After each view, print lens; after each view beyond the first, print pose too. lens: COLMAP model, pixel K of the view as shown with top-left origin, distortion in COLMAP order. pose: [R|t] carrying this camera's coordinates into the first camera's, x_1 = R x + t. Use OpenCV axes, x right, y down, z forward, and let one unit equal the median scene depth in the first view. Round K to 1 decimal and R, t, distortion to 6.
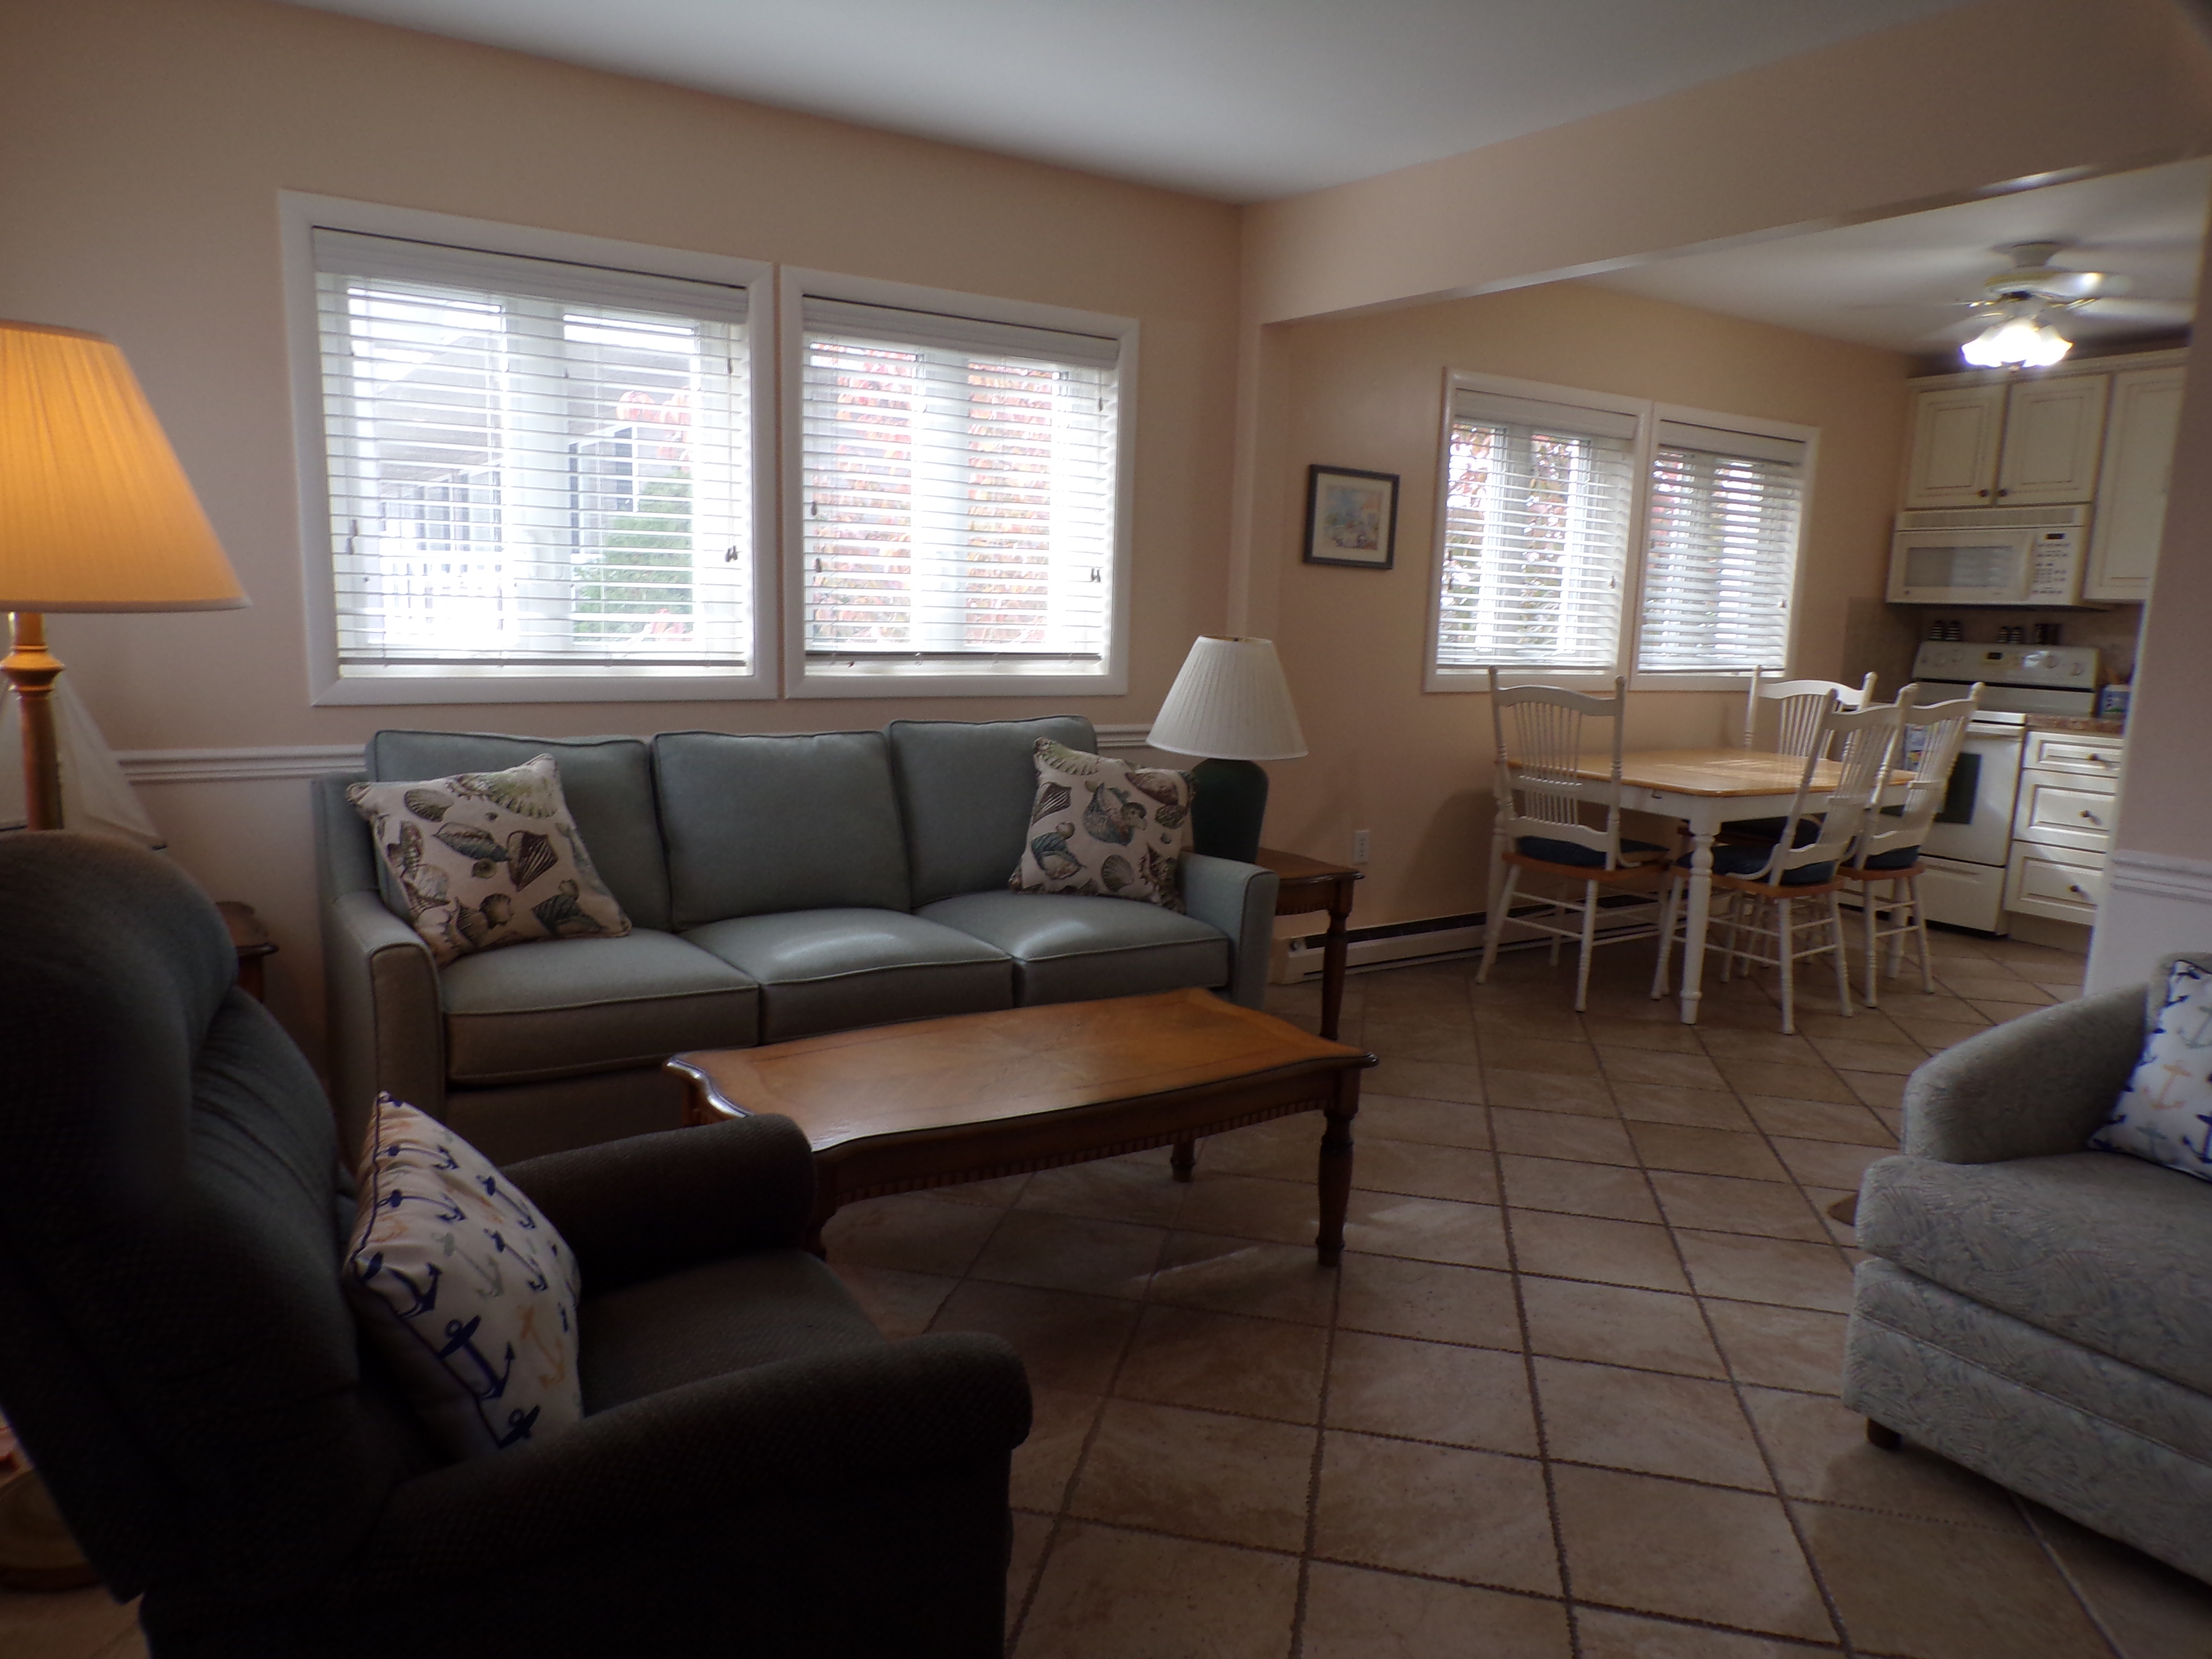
lens RADIAL K [[1496.8, 0, 1106.0], [0, 1496.8, 829.5], [0, 0, 1]] dist [0.000870, -0.004296]
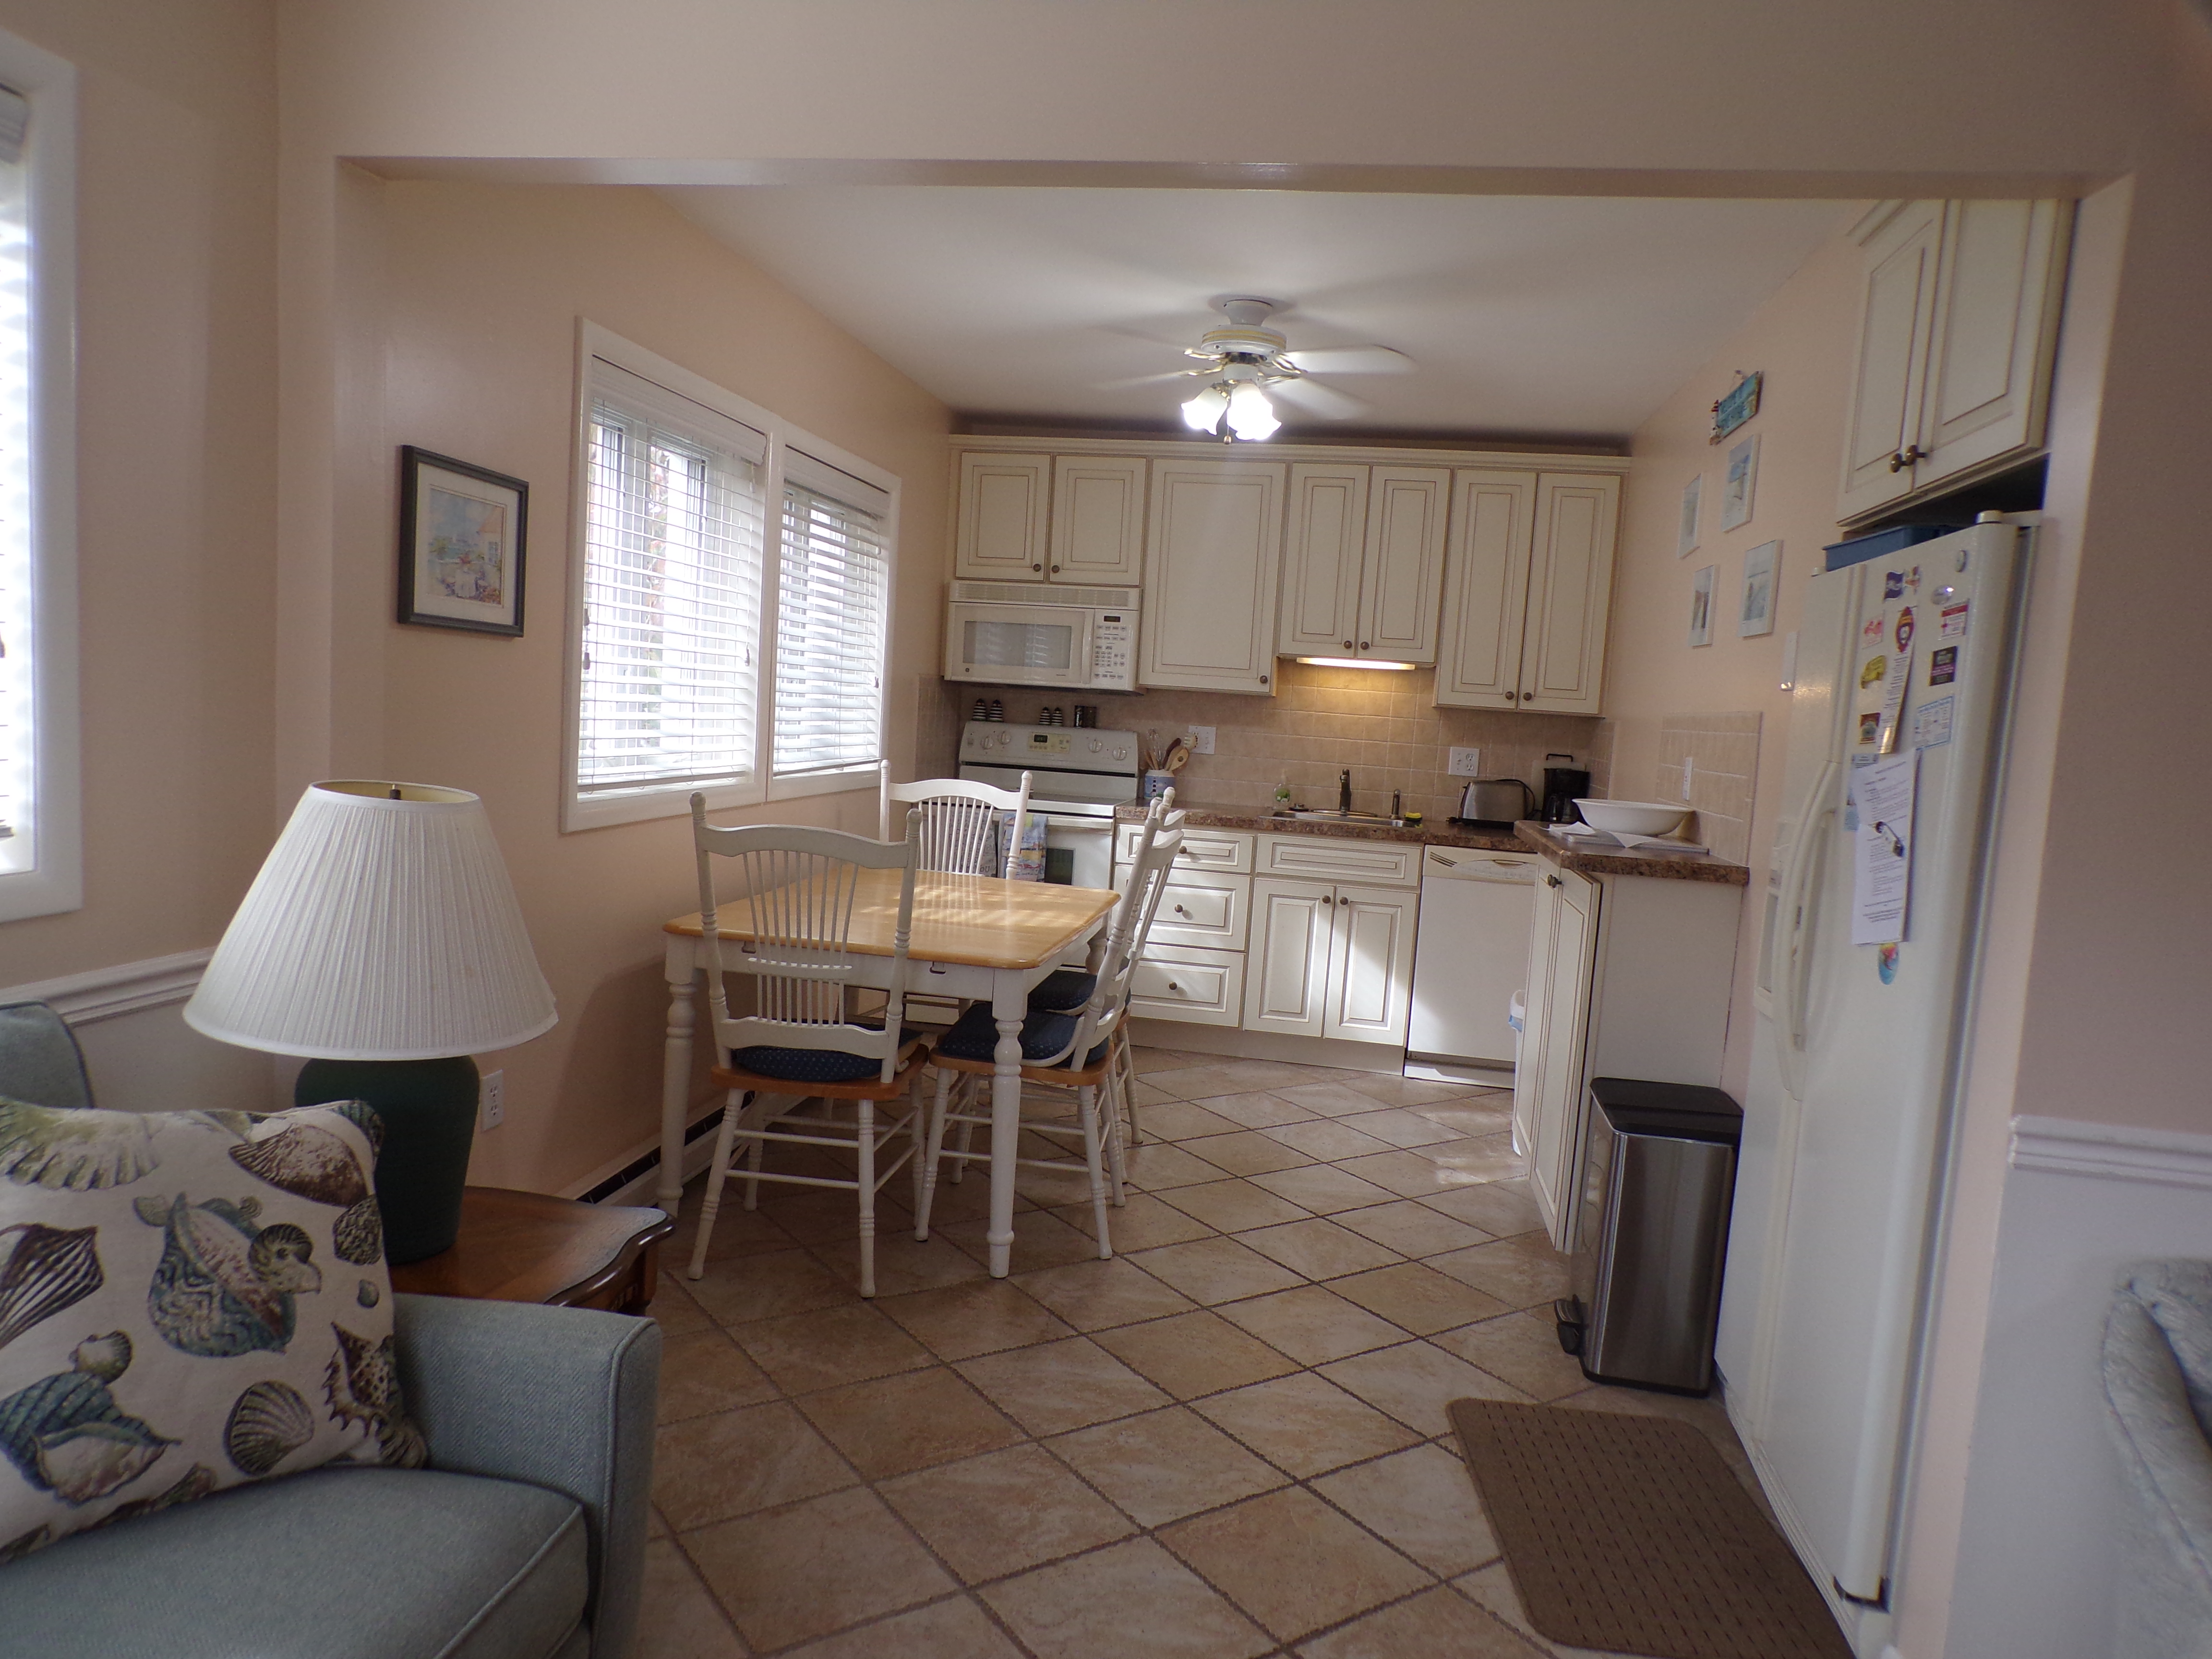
lens RADIAL K [[1496.8, 0, 1106.0], [0, 1496.8, 829.5], [0, 0, 1]] dist [0.000870, -0.004296]
pose [[0.690386, -0.054658, 0.721373, -0.089393], [0.067792, 0.997642, 0.010711, -0.090476], [-0.720258, 0.041509, 0.692464, 0.434055]]
